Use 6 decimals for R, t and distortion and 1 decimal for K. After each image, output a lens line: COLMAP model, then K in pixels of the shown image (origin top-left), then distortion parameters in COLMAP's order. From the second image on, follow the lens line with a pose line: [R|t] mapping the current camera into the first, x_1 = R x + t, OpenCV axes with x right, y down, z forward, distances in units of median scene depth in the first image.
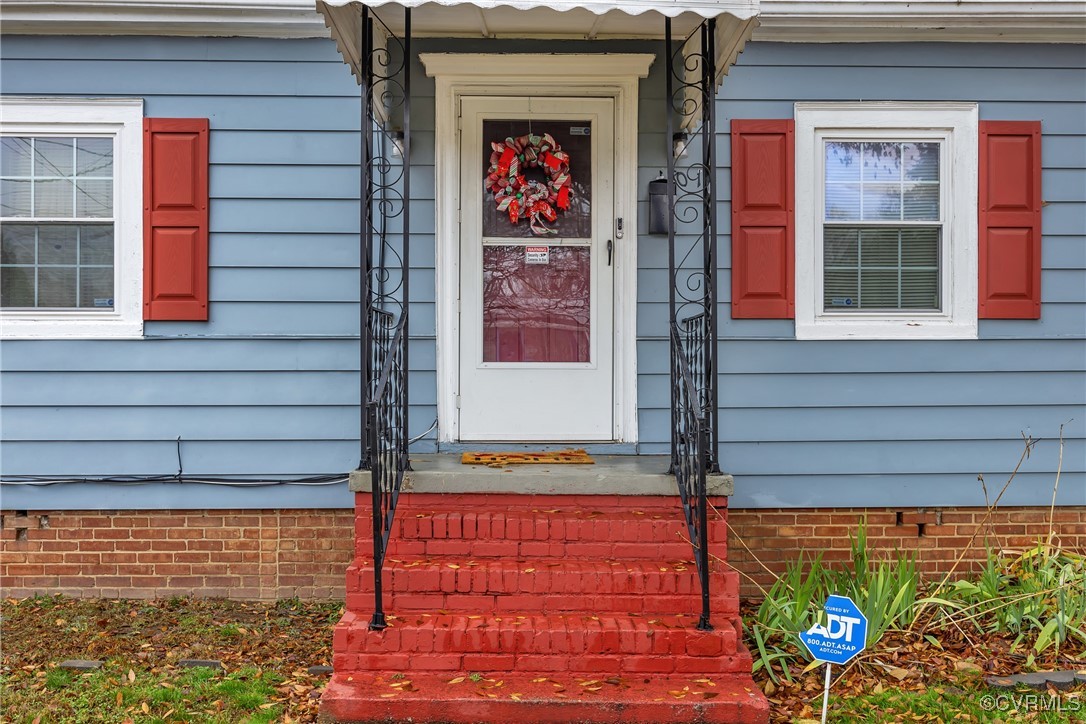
lens RADIAL K [[532.8, 0, 548.1], [0, 532.8, 368.4], [0, 0, 1]] dist [0.001783, 0.000229]
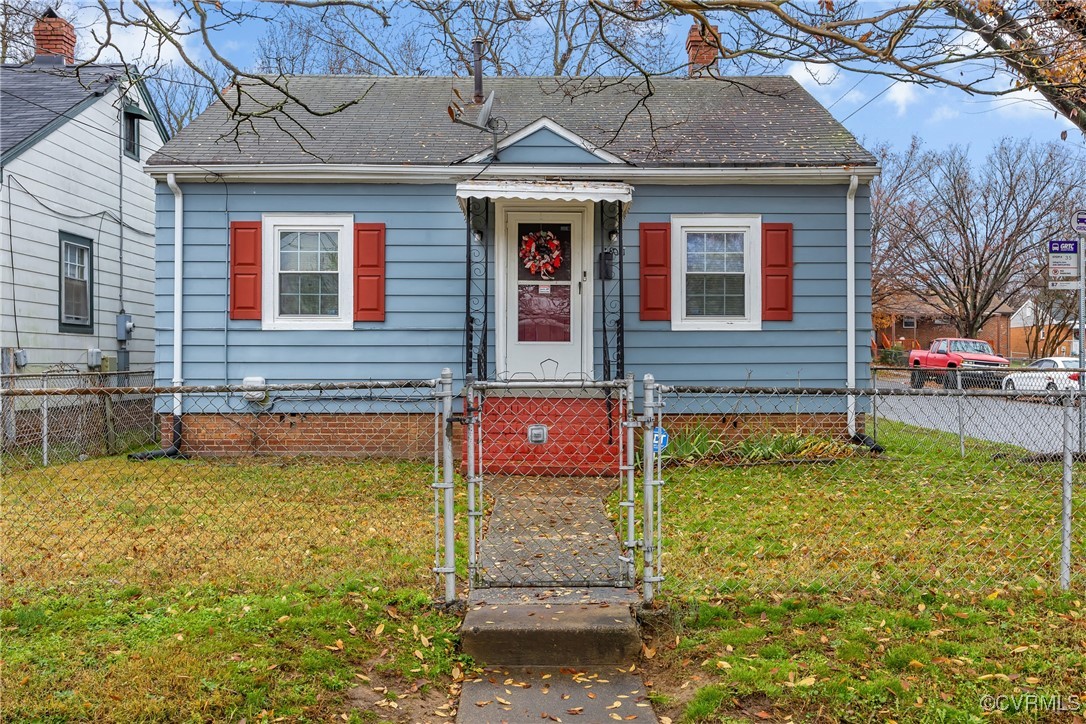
lens RADIAL K [[1045.5, 0, 544.8], [0, 1045.5, 365.9], [0, 0, 1]] dist [0.000295, 0.002164]
pose [[0.999999, 0.001196, -0.000582, -0.016096], [-0.001195, 0.999997, 0.002302, 0.072844], [0.000585, -0.002302, 0.999997, -3.013552]]
